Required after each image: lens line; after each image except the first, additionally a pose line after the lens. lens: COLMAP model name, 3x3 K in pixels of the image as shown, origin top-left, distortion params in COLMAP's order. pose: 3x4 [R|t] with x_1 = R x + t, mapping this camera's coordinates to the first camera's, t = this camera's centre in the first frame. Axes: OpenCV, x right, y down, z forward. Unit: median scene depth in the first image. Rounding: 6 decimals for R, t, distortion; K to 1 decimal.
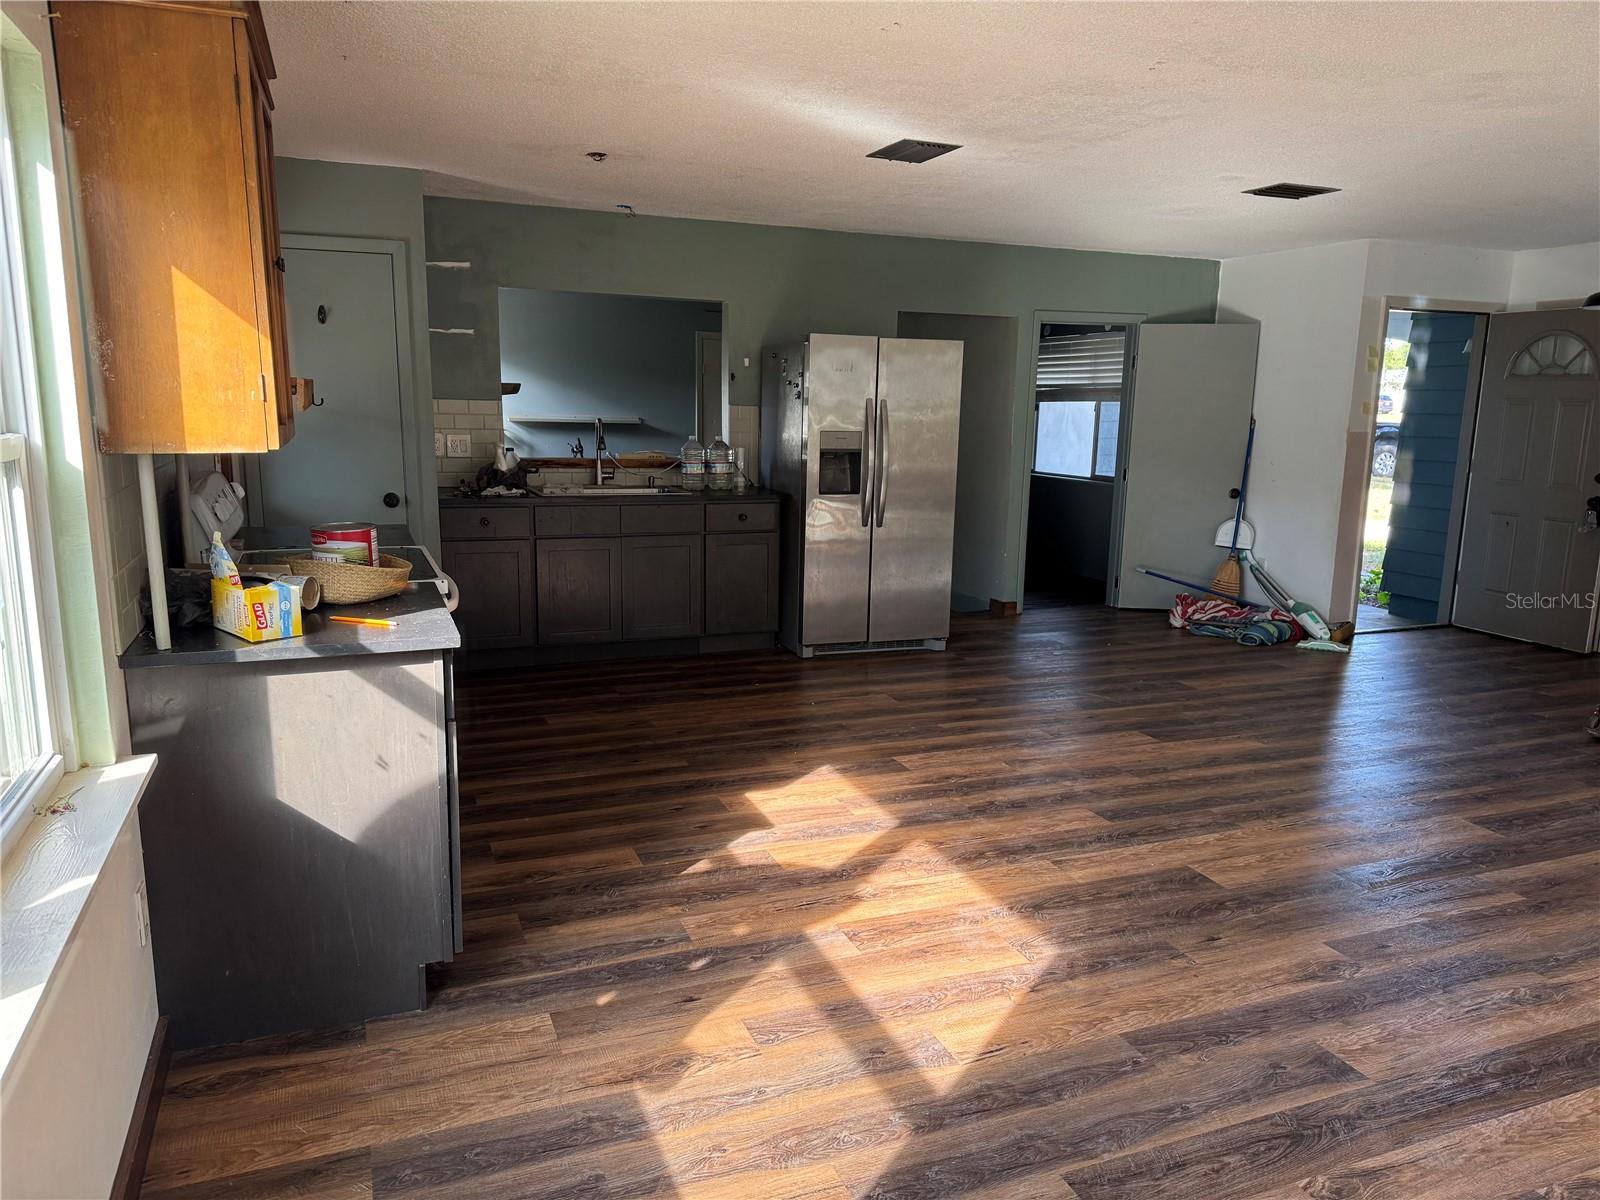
lens RADIAL K [[1112.5, 0, 800.9], [0, 1112.5, 604.7], [0, 0, 1]] dist [0.096966, -0.116939]
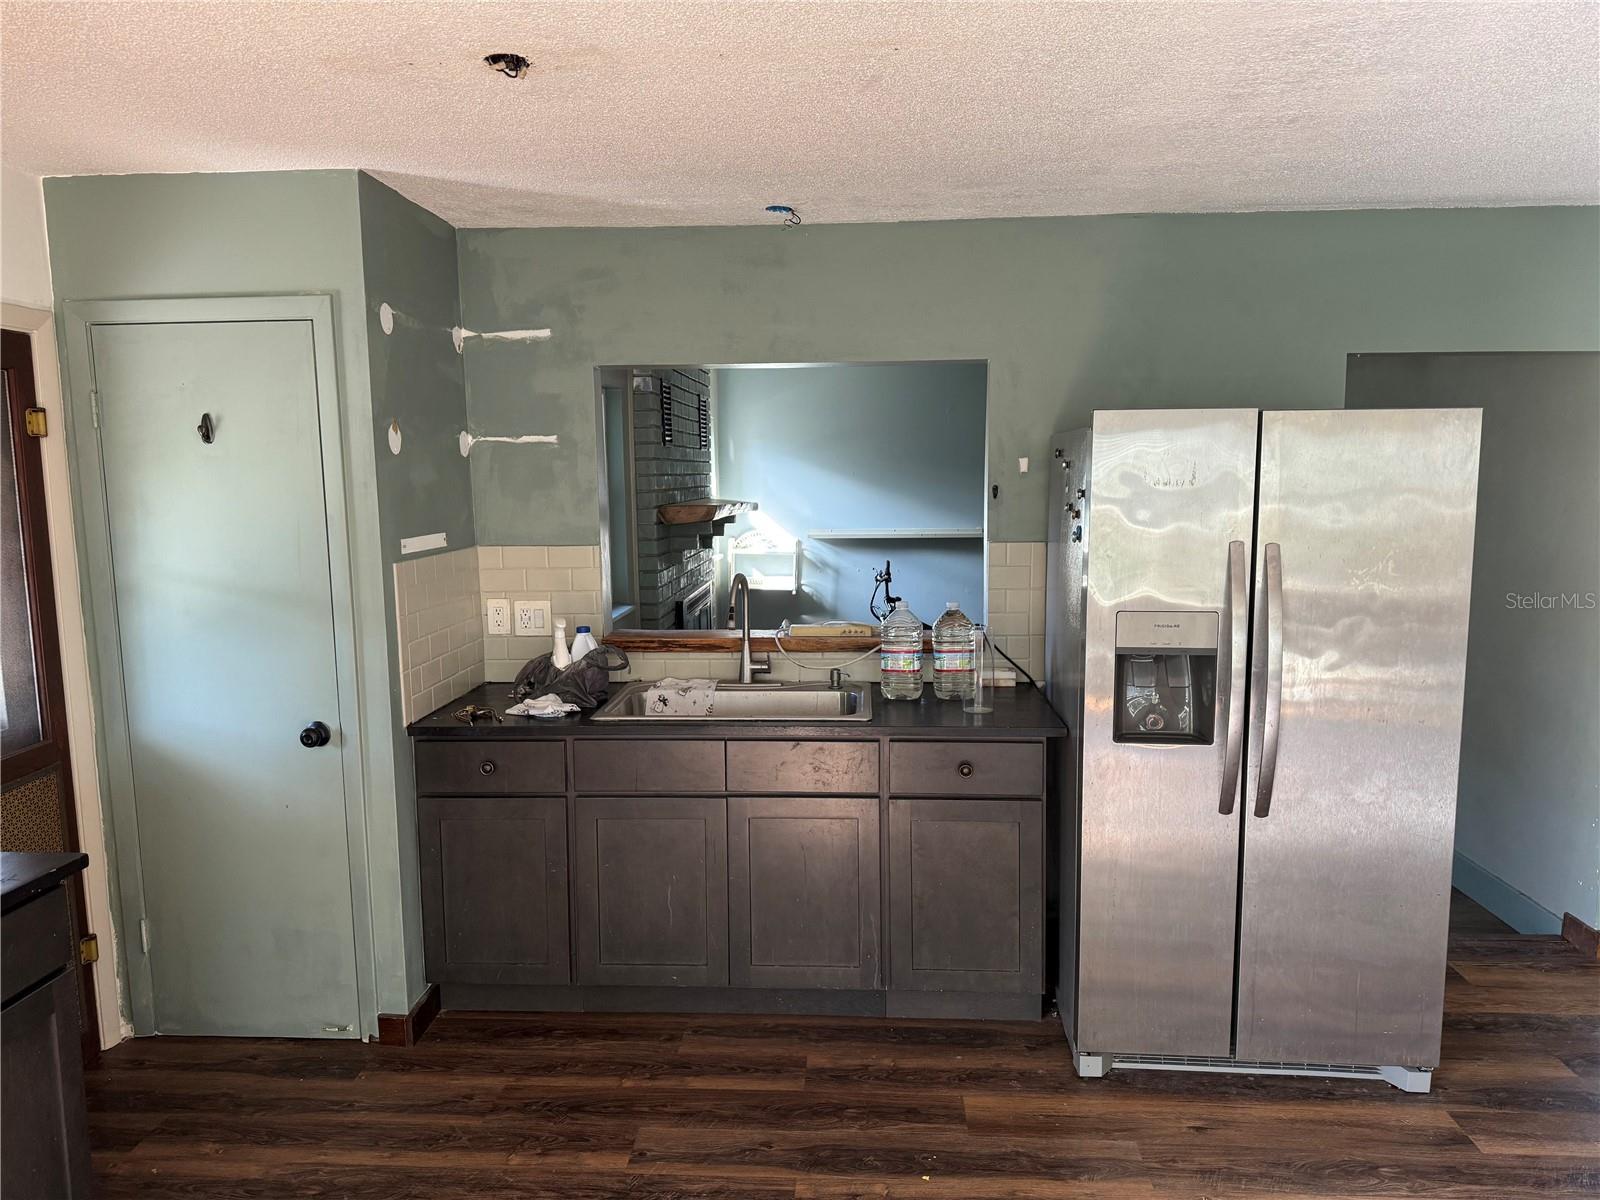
lens RADIAL K [[1112.5, 0, 797.6], [0, 1112.5, 604.1], [0, 0, 1]] dist [0.096966, -0.116939]
pose [[0.901513, 0.024829, -0.432039, 0.118560], [-0.052490, 0.997255, -0.052217, -0.149902], [0.429556, 0.069752, 0.900342, 0.604408]]
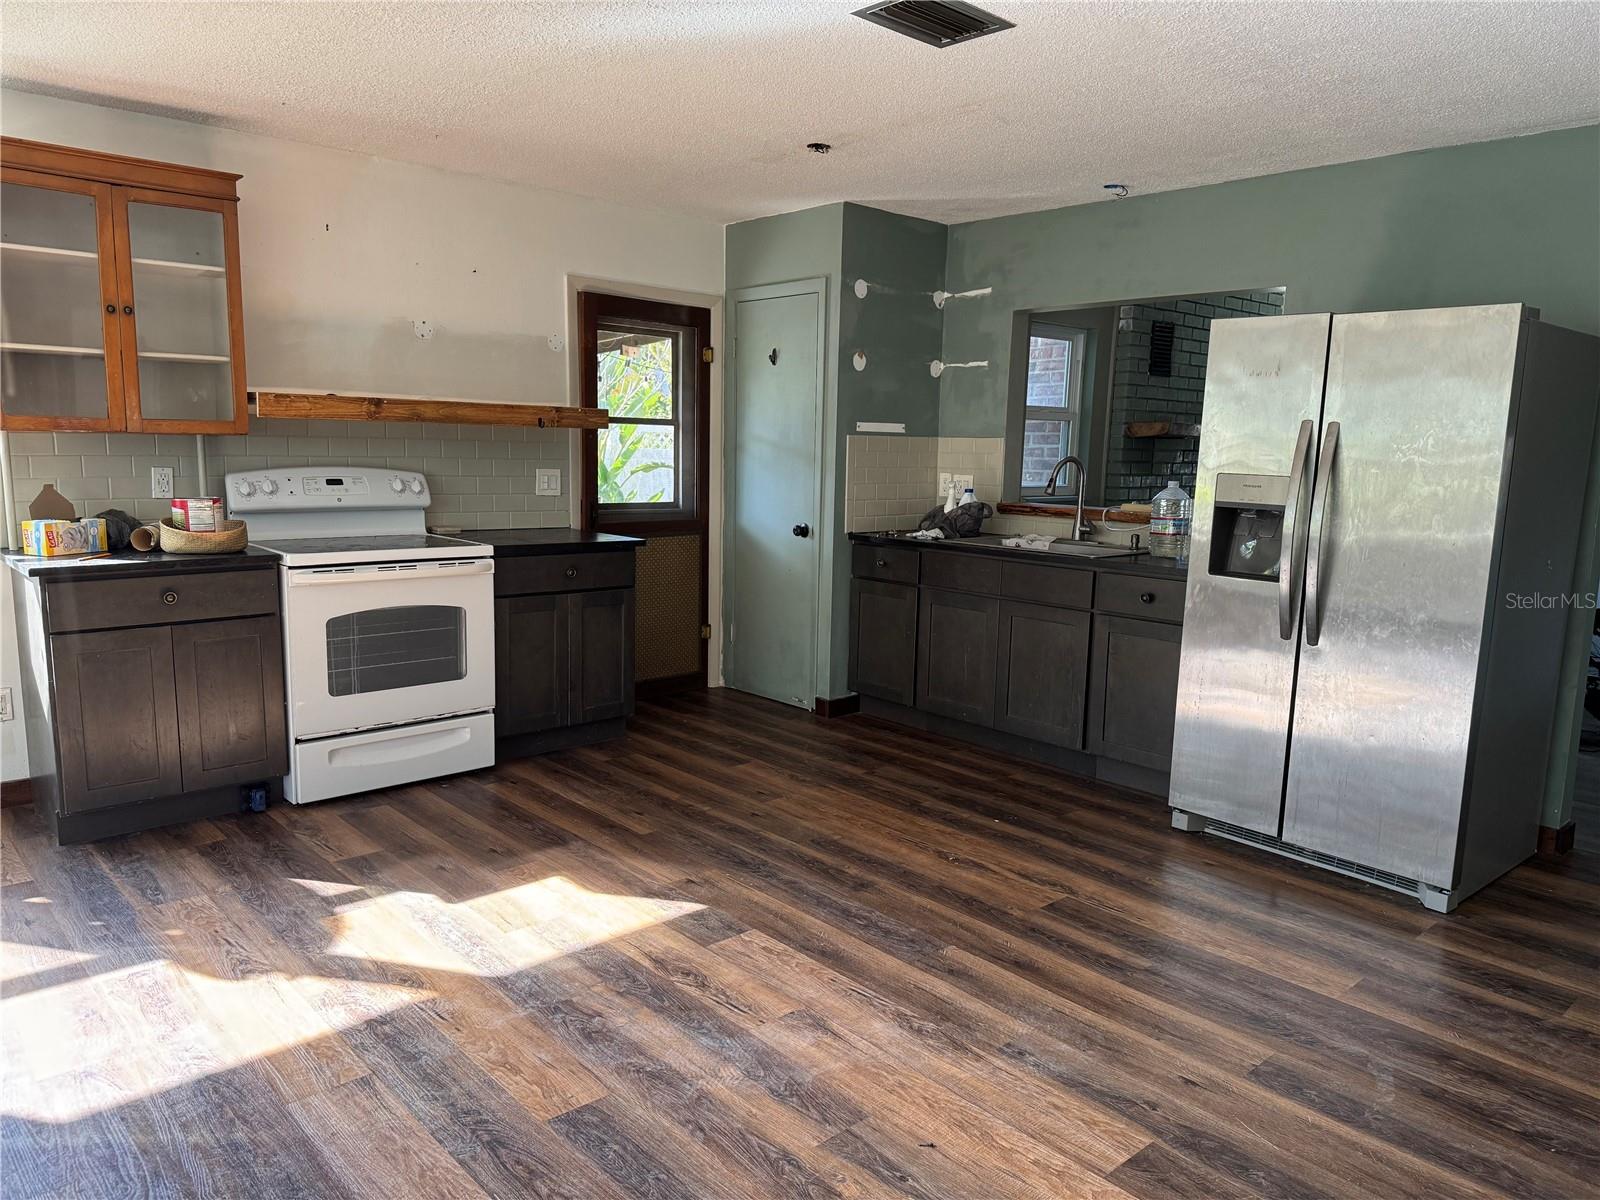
lens RADIAL K [[1112.5, 0, 801.5], [0, 1112.5, 610.1], [0, 0, 1]] dist [0.096966, -0.116939]
pose [[0.345961, 0.131299, -0.929016, 0.628518], [-0.189275, 0.979570, 0.067958, -0.094662], [0.918959, 0.152329, 0.363745, 0.669694]]
